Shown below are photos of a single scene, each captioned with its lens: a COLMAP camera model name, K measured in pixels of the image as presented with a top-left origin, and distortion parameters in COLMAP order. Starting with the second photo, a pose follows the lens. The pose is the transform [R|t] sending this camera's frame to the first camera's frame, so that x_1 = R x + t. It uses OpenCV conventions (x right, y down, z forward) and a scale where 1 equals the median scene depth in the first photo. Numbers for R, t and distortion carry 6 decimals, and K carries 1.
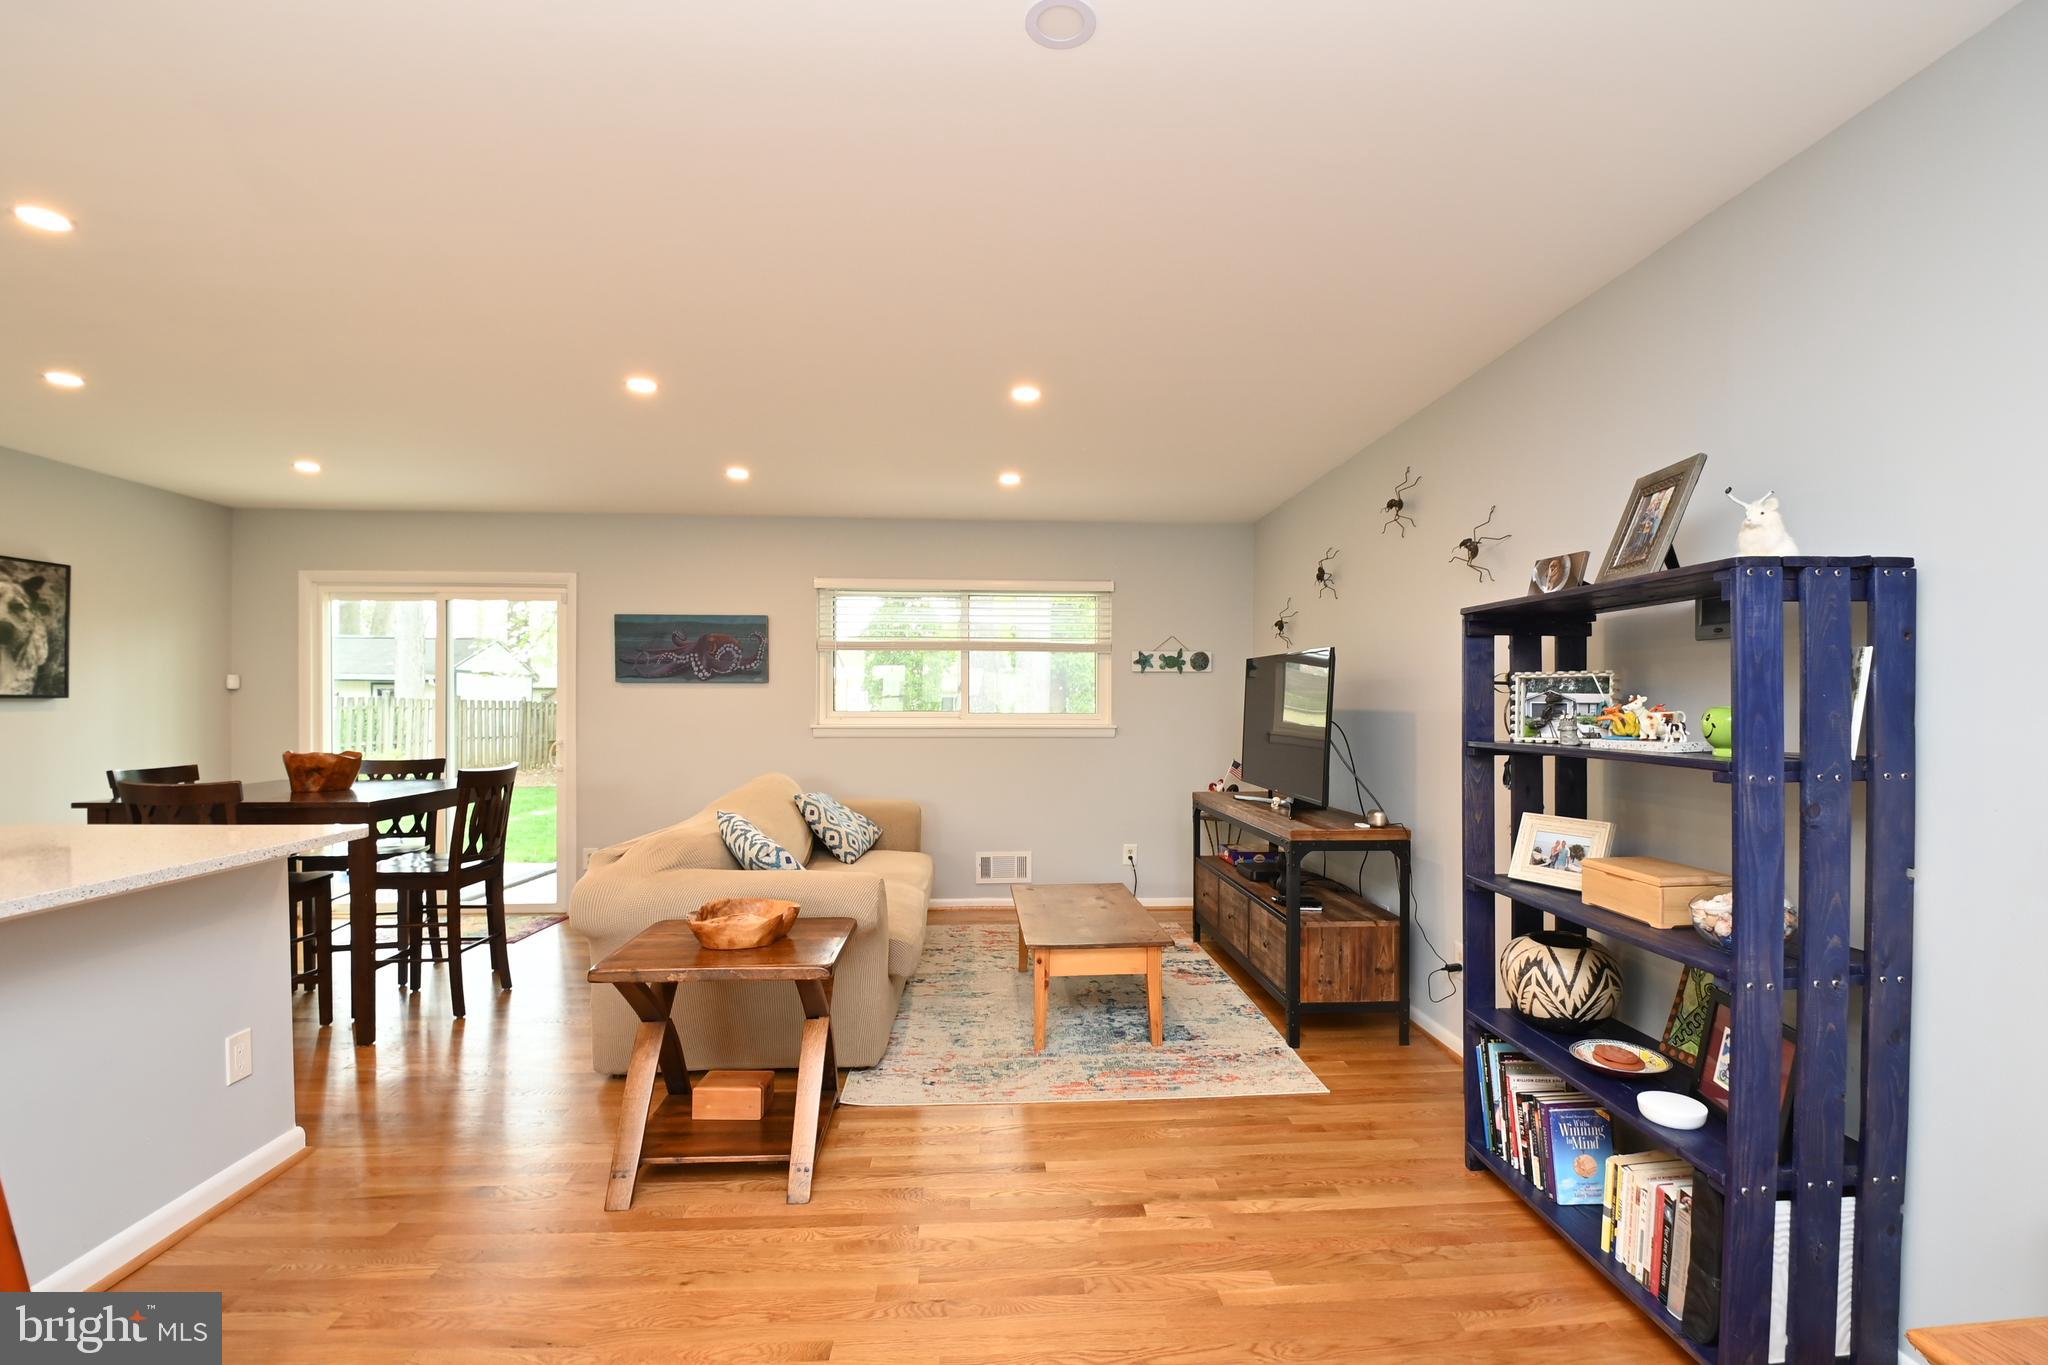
lens RADIAL K [[895.2, 0, 1040.7], [0, 895.2, 711.4], [0, 0, 1]] dist [0.007848, -0.017771]
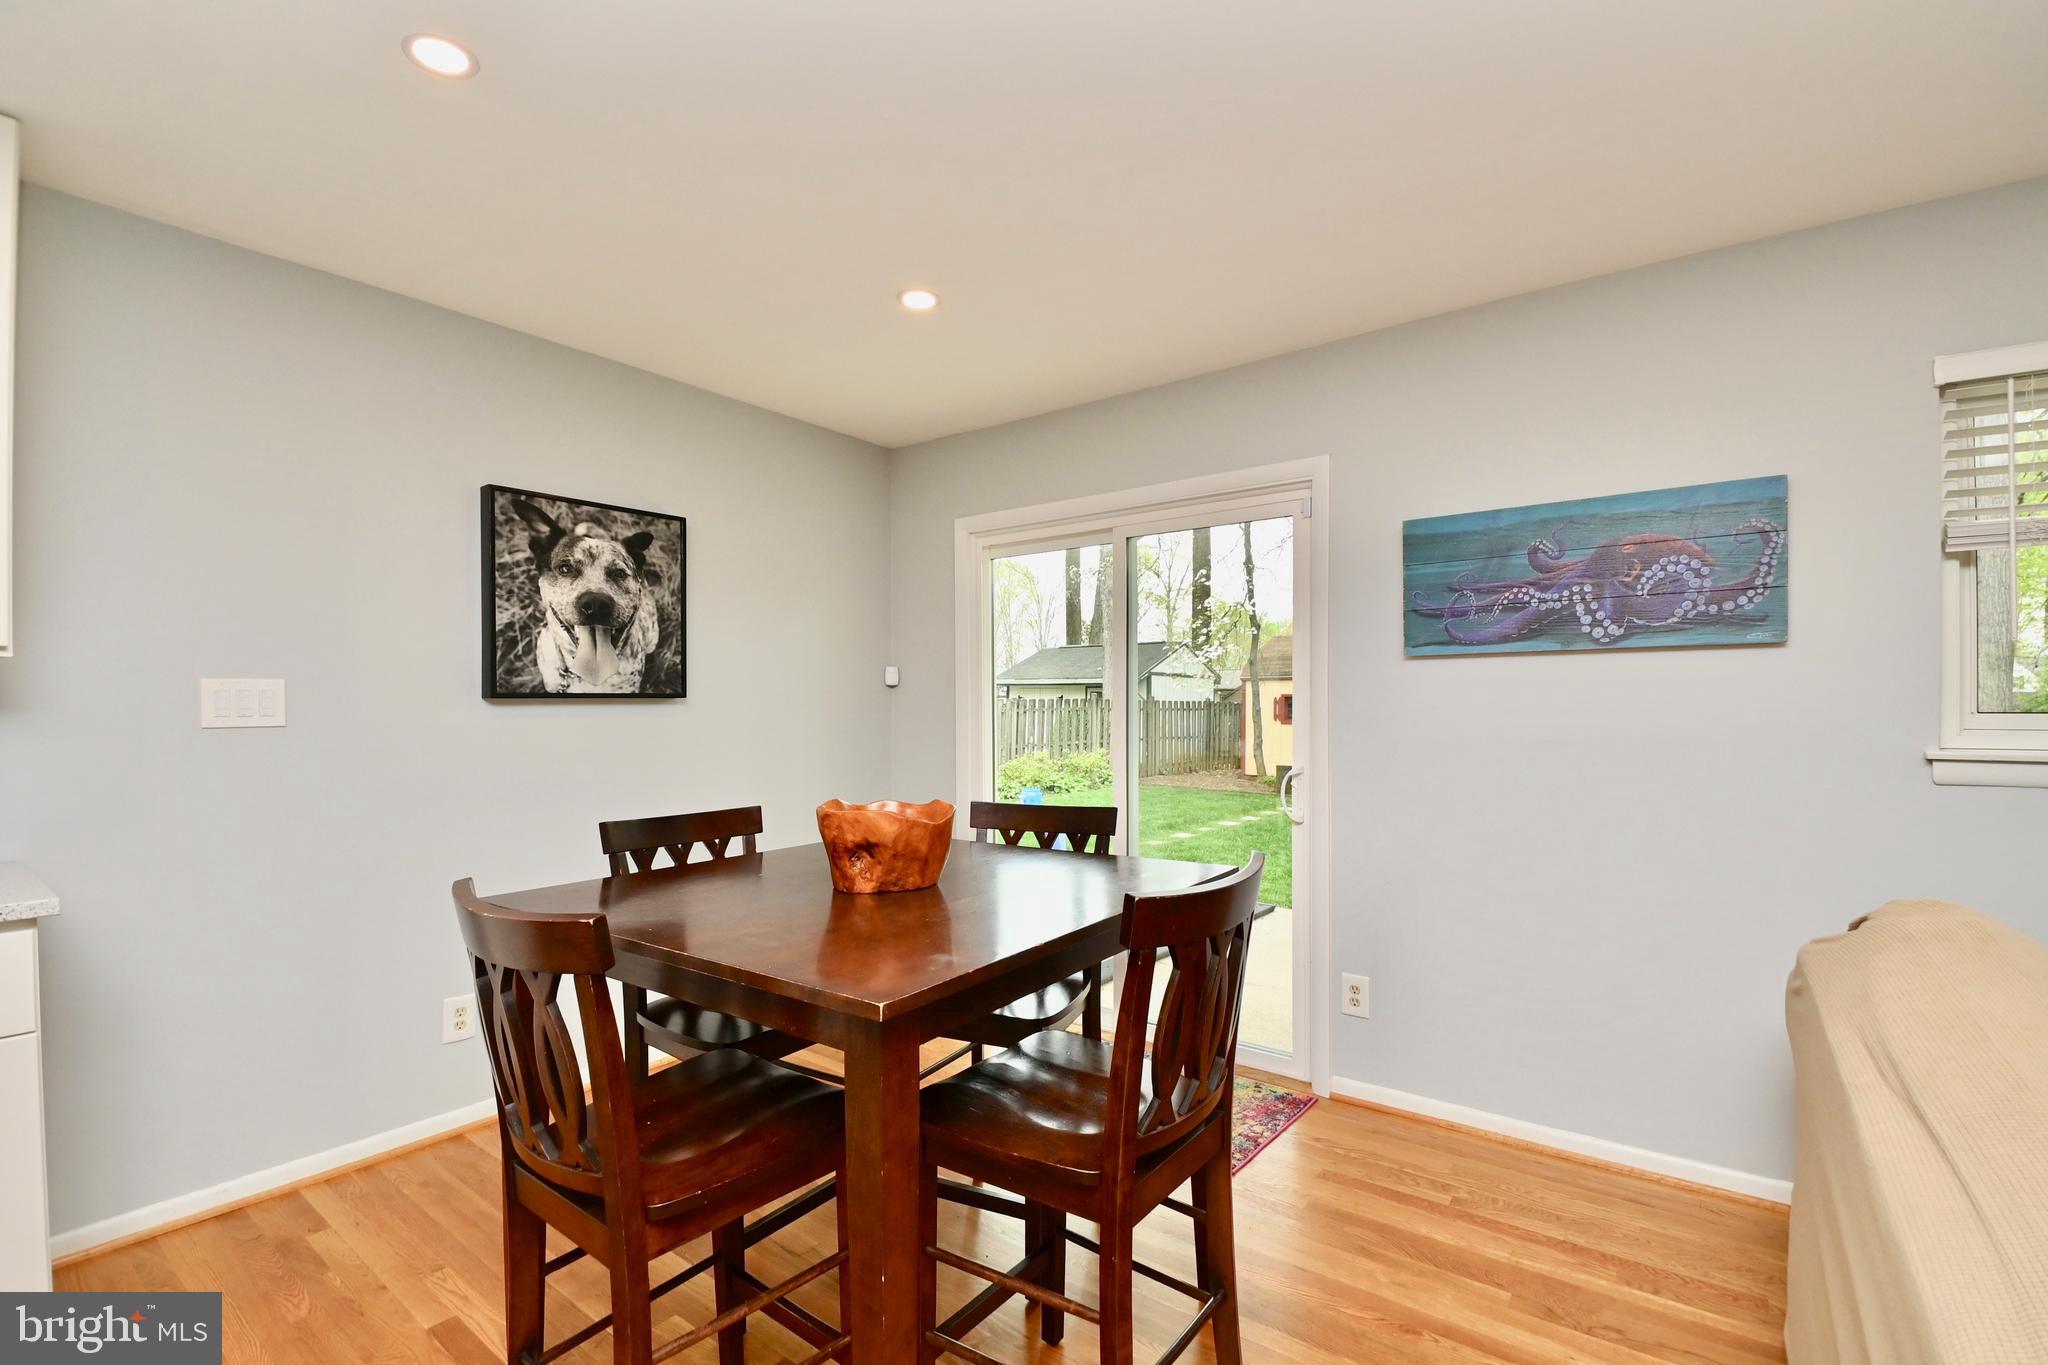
lens RADIAL K [[895.2, 0, 1038.2], [0, 895.2, 706.4], [0, 0, 1]] dist [0.007848, -0.017771]
pose [[0.761257, -0.005740, -0.648425, -0.384648], [0.002448, 0.999979, -0.005978, -0.002578], [0.648445, 0.002963, 0.761255, 0.608991]]
